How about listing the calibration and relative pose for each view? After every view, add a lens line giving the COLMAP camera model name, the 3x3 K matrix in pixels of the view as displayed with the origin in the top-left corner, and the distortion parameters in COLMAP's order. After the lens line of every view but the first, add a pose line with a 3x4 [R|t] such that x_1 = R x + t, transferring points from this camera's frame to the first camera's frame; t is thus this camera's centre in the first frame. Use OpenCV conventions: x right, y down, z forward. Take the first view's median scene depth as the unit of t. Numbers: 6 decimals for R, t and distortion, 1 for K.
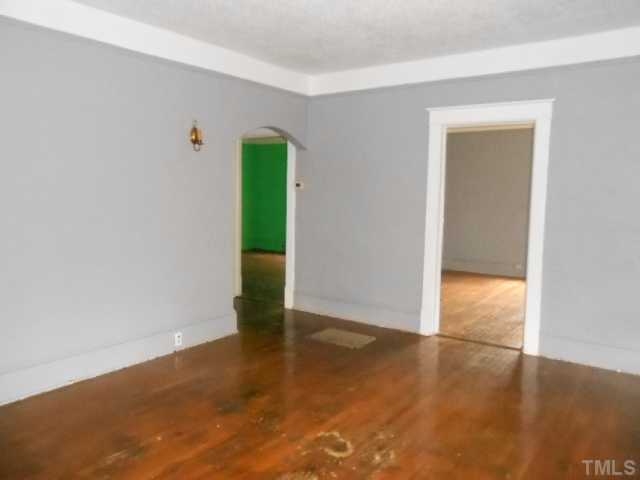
lens RADIAL K [[504.5, 0, 320.0], [0, 504.5, 240.0], [0, 0, 1]] dist [-0.000081, 0.000711]
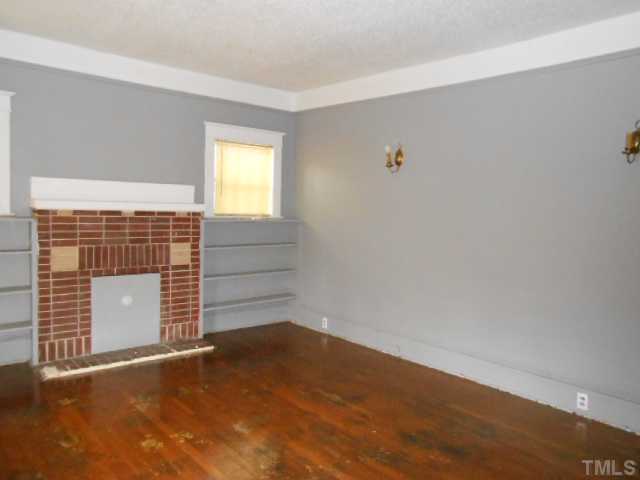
lens RADIAL K [[487.8, 0, 320.0], [0, 487.8, 240.0], [0, 0, 1]] dist [-0.002078, -0.001473]
pose [[-0.229363, 0.046873, -0.972212, 0.739466], [-0.127019, 0.988857, 0.077642, -0.083856], [0.965018, 0.141298, -0.220853, 0.985241]]
